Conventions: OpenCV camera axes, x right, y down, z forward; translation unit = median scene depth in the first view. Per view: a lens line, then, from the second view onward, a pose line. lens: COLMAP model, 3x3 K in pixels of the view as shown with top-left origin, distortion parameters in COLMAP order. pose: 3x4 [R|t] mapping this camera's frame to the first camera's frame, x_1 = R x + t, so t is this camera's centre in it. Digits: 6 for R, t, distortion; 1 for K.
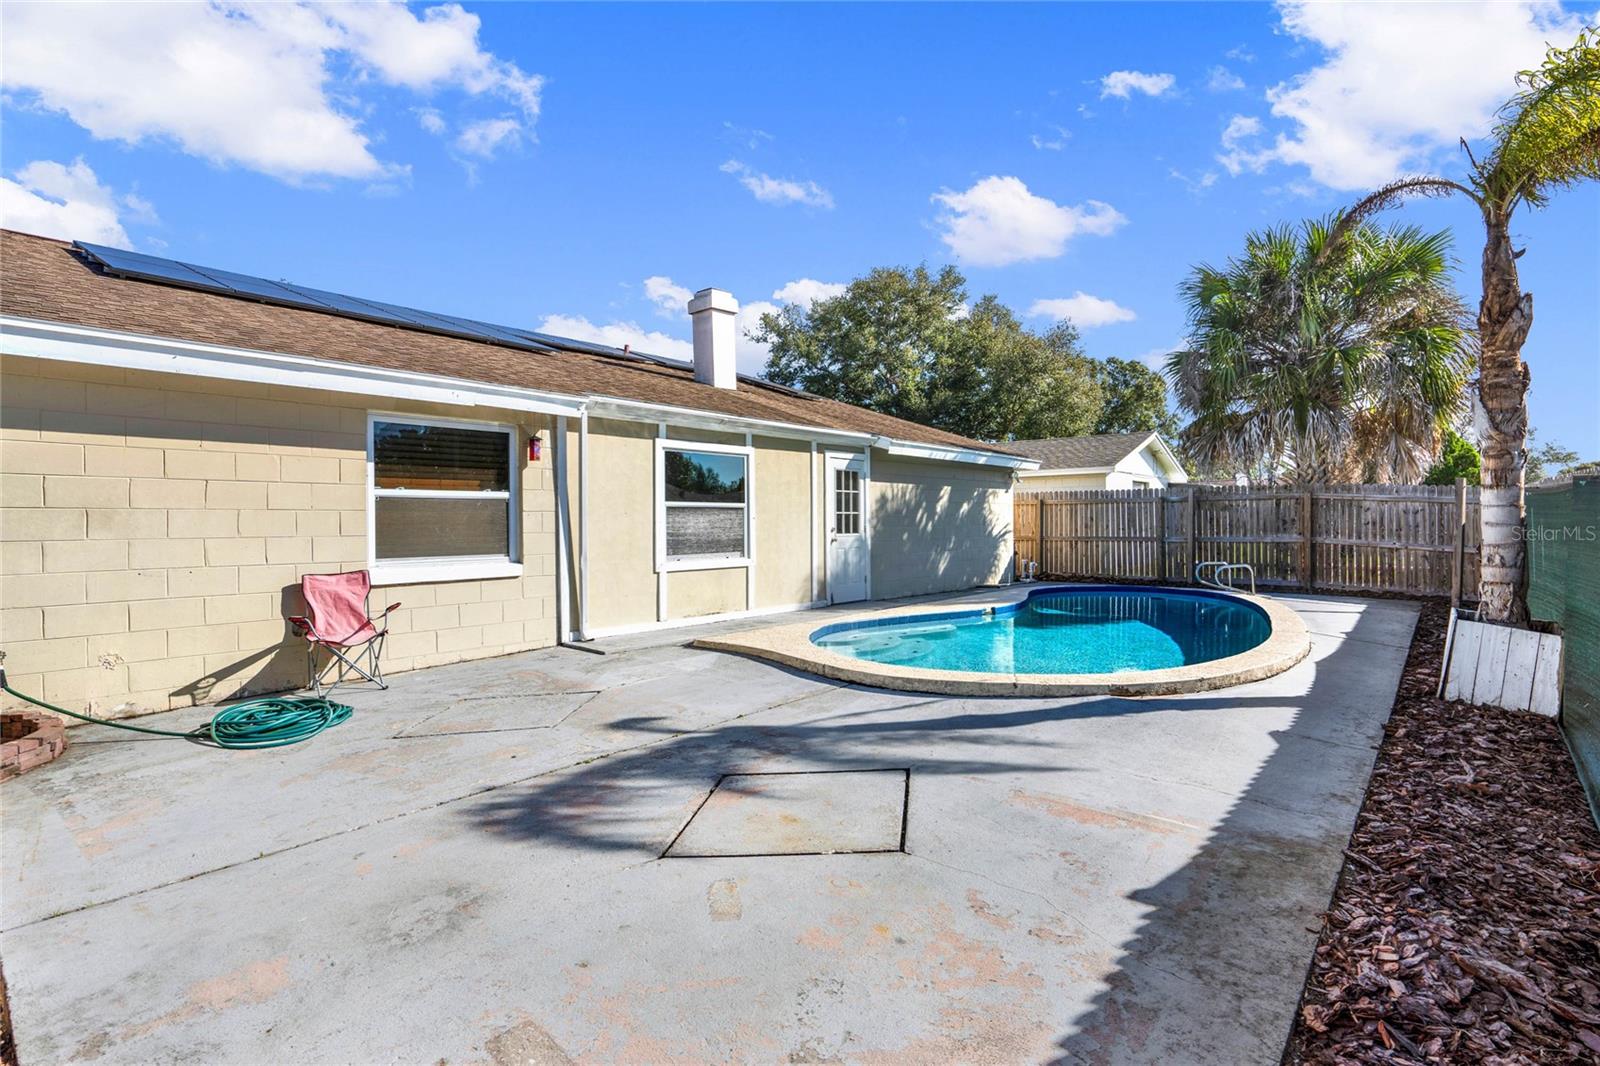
lens RADIAL K [[768.4, 0, 803.0], [0, 768.4, 520.4], [0, 0, 1]] dist [-0.063125, 0.031208]
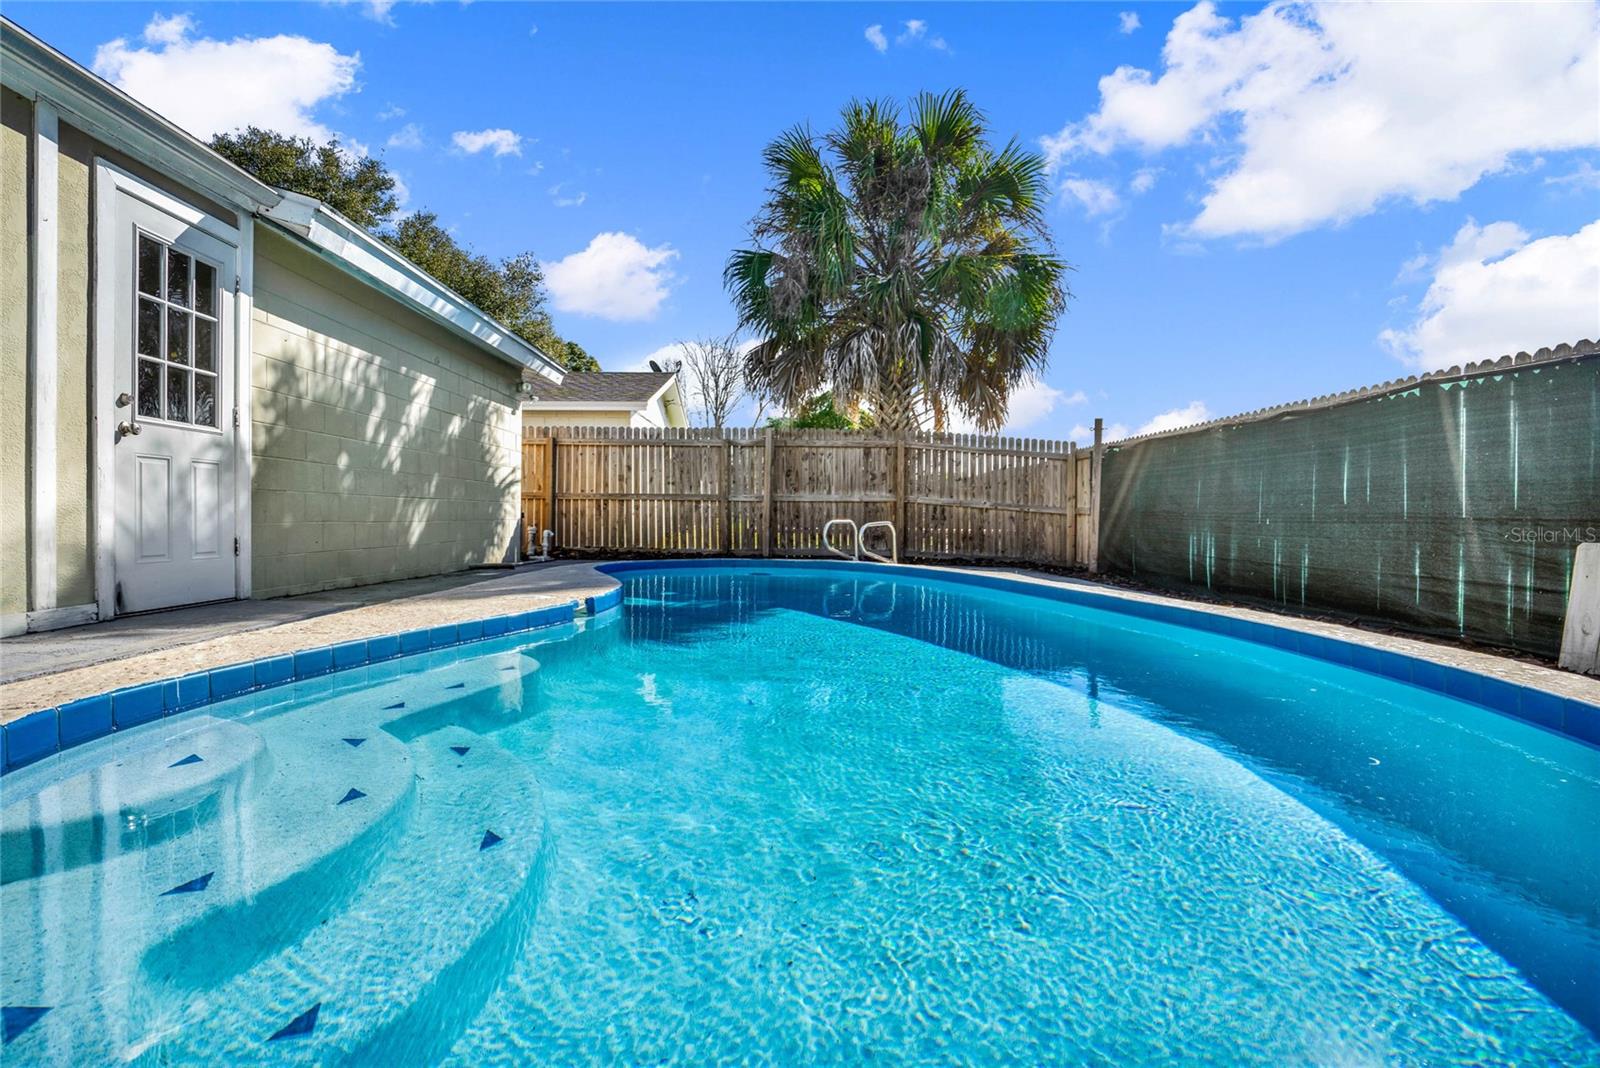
lens RADIAL K [[768.4, 0, 803.0], [0, 768.4, 521.4], [0, 0, 1]] dist [-0.063125, 0.031208]
pose [[0.739045, 0.010917, 0.673567, 0.035672], [-0.015762, 0.999875, 0.001089, 0.054962], [-0.673471, -0.011421, 0.739125, 0.484724]]
